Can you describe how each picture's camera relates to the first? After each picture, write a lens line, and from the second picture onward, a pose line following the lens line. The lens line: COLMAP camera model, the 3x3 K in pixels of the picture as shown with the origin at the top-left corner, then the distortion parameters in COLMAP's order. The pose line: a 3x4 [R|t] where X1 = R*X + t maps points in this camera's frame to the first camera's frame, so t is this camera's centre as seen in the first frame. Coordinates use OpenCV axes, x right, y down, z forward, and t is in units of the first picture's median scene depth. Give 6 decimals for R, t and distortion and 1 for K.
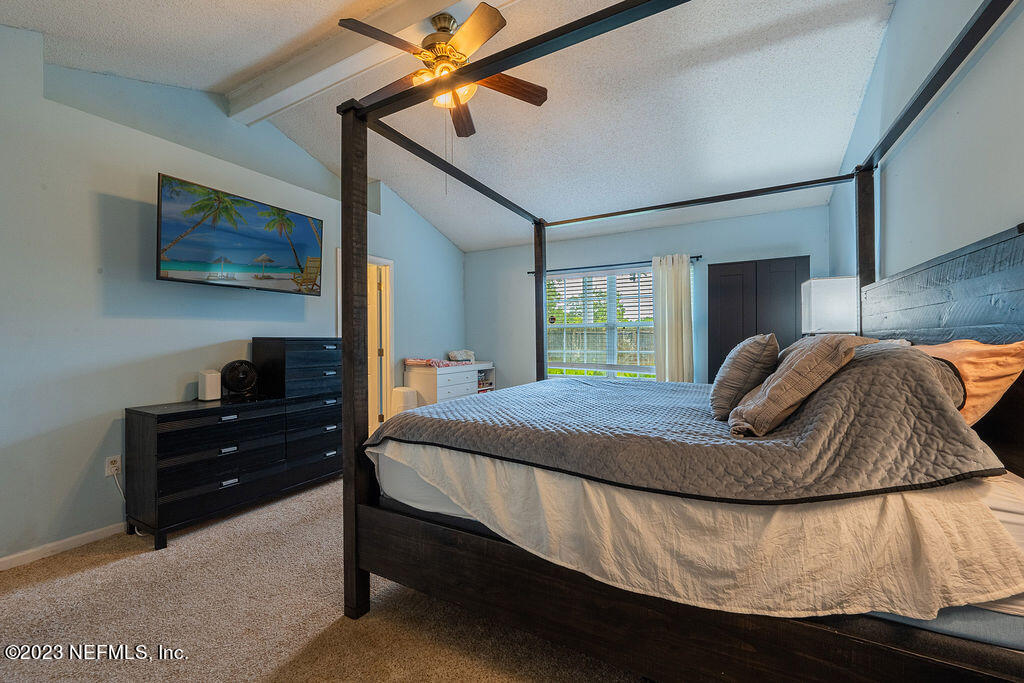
lens RADIAL K [[403.4, 0, 513.5], [0, 403.4, 341.6], [0, 0, 1]] dist [-0.001016, 0.000221]
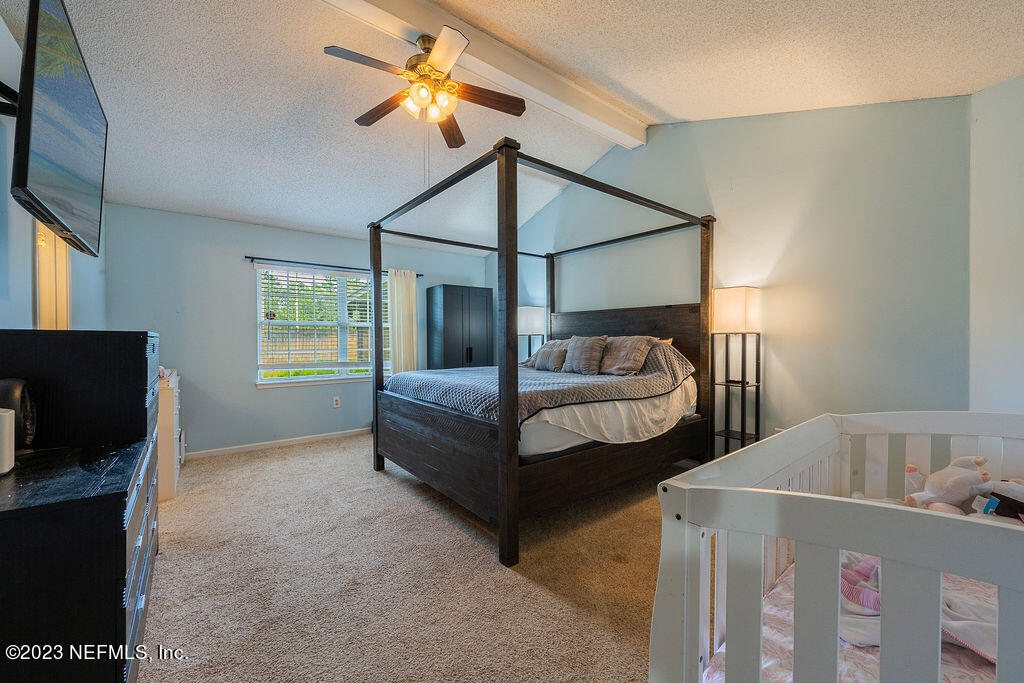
lens RADIAL K [[403.4, 0, 510.8], [0, 403.4, 340.3], [0, 0, 1]] dist [-0.001016, 0.000221]
pose [[0.390271, 0.000326, 0.920700, -2.146506], [0.002732, 0.999995, -0.001512, 0.011894], [-0.920696, 0.003106, 0.390268, 0.746914]]
